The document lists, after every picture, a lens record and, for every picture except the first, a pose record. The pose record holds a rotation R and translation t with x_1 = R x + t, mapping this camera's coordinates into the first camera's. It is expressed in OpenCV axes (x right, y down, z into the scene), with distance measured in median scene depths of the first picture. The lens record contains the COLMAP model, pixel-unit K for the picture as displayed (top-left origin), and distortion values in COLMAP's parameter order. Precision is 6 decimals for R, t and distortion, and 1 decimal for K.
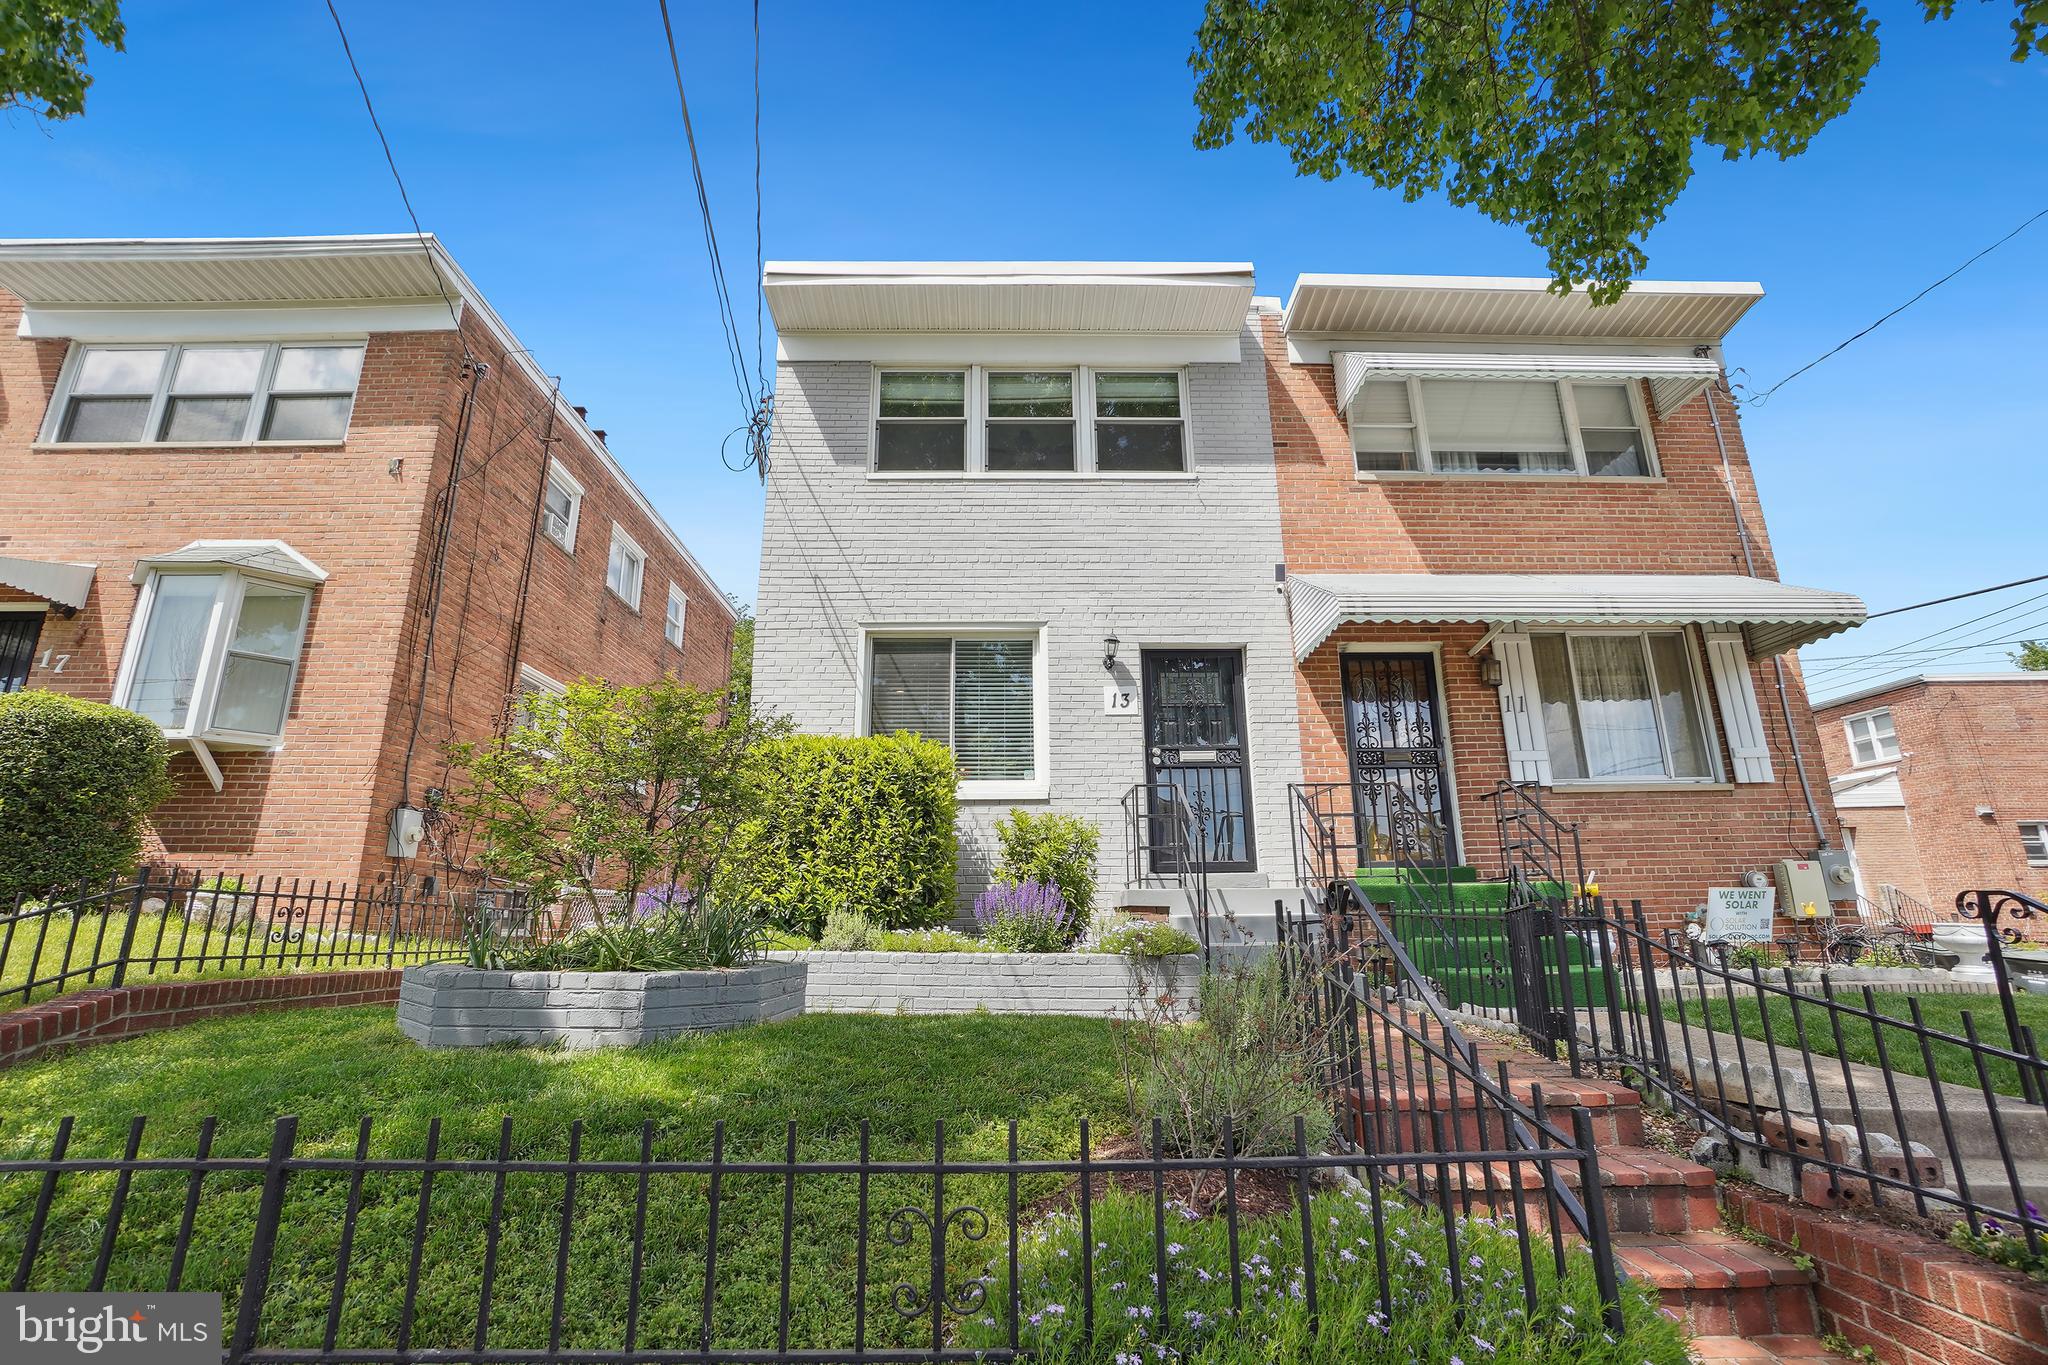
lens RADIAL K [[893.1, 0, 1024.0], [0, 893.1, 682.5], [0, 0, 1]] dist [-0.071576, 0.023530]
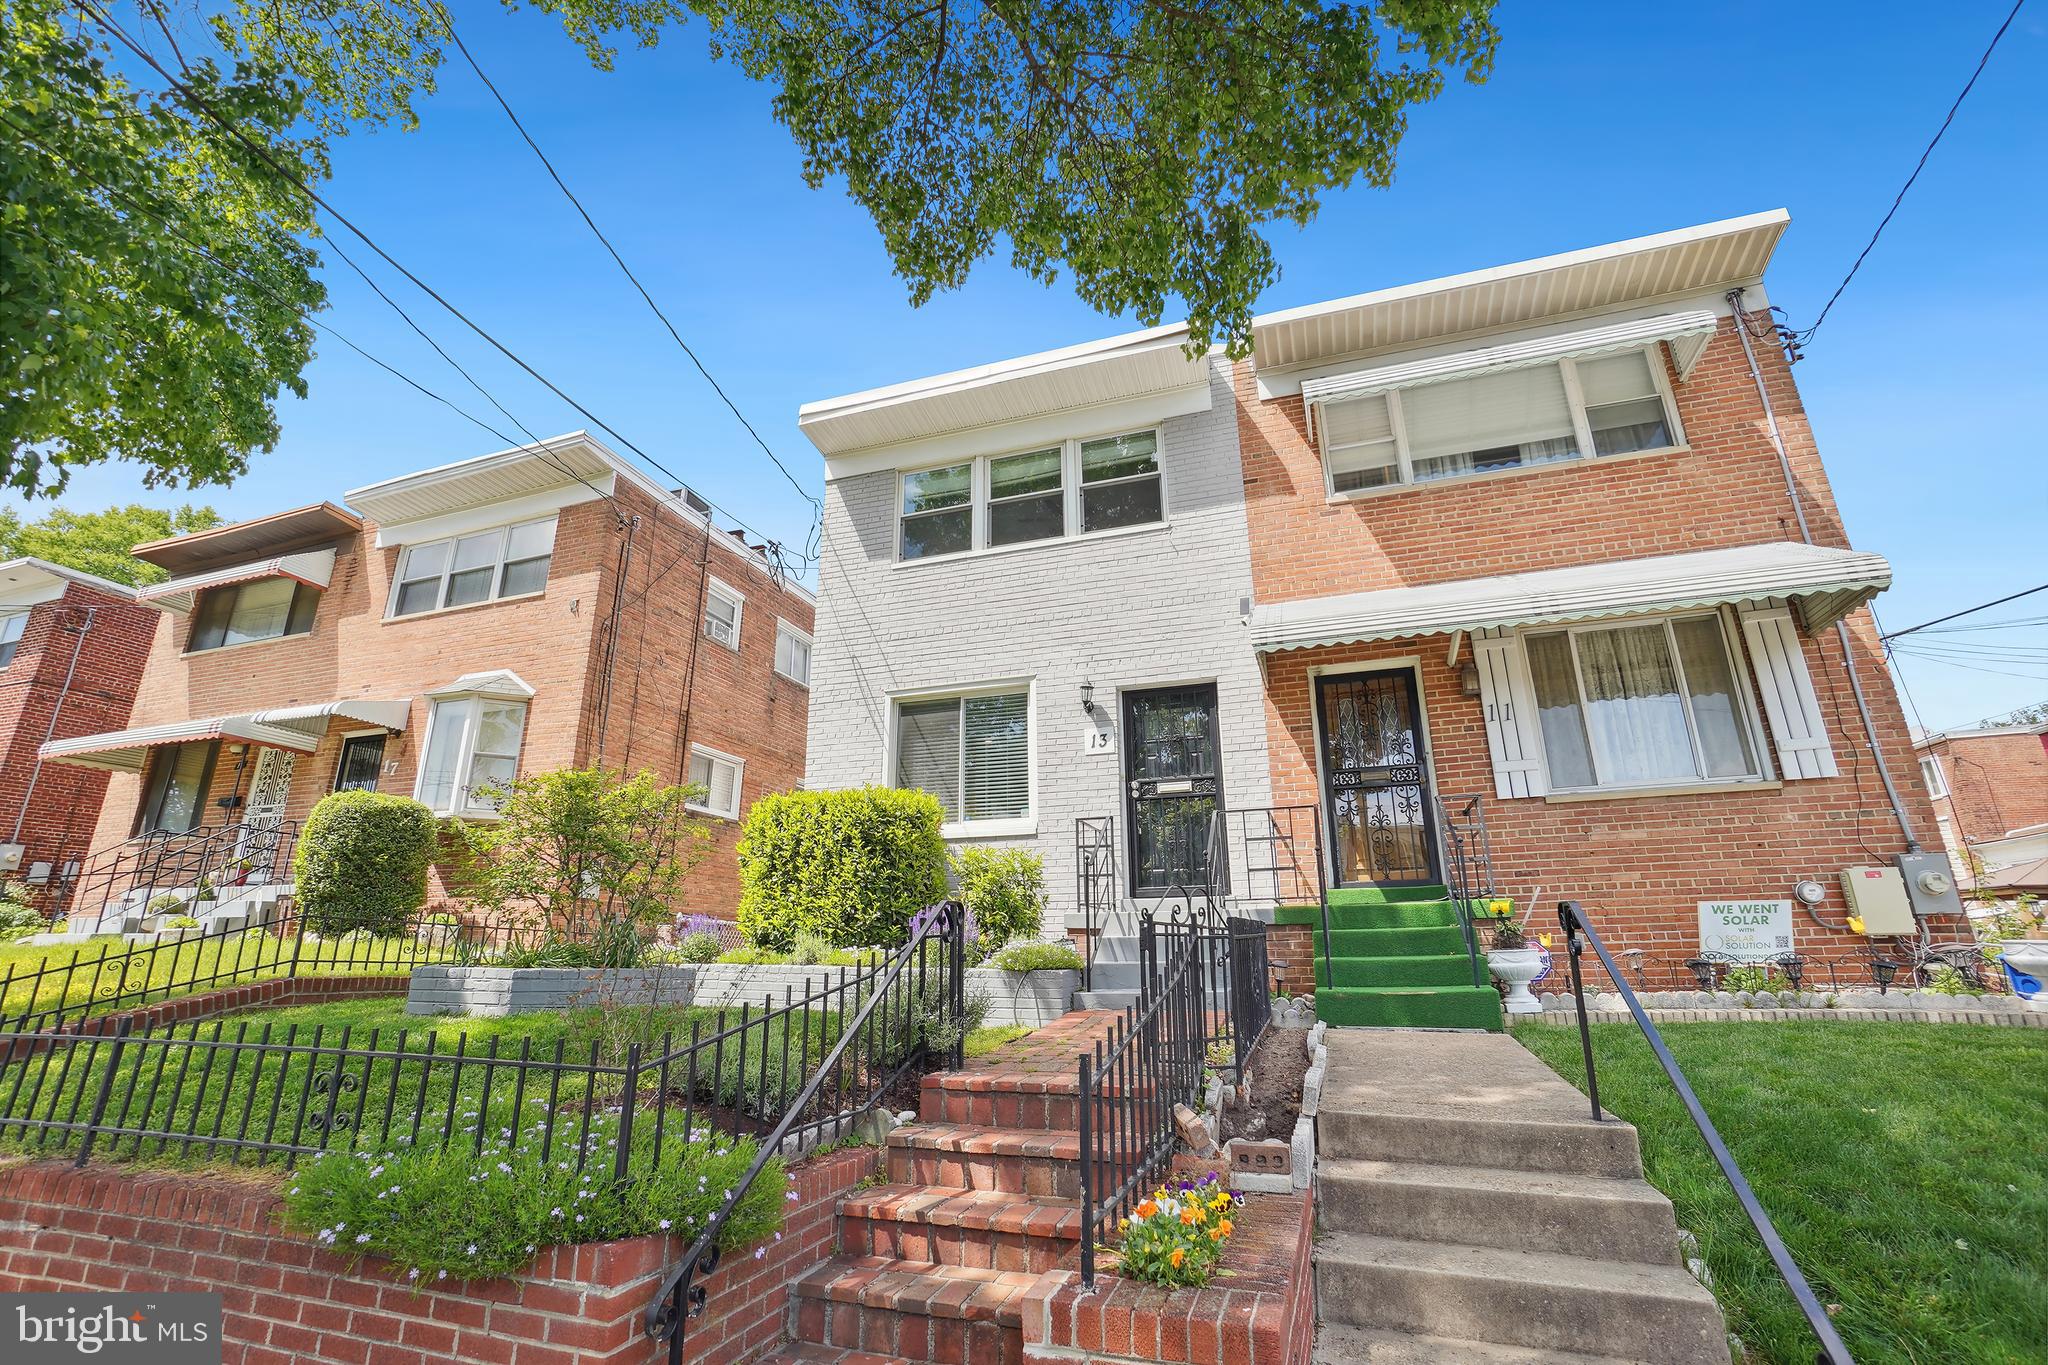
lens RADIAL K [[871.2, 0, 1024.0], [0, 871.2, 682.5], [0, 0, 1]] dist [-0.071872, 0.022949]
pose [[0.946908, -0.096474, -0.306687, 0.342028], [0.084099, 0.995028, -0.053345, -0.001774], [0.310309, 0.024721, 0.950314, -0.045624]]
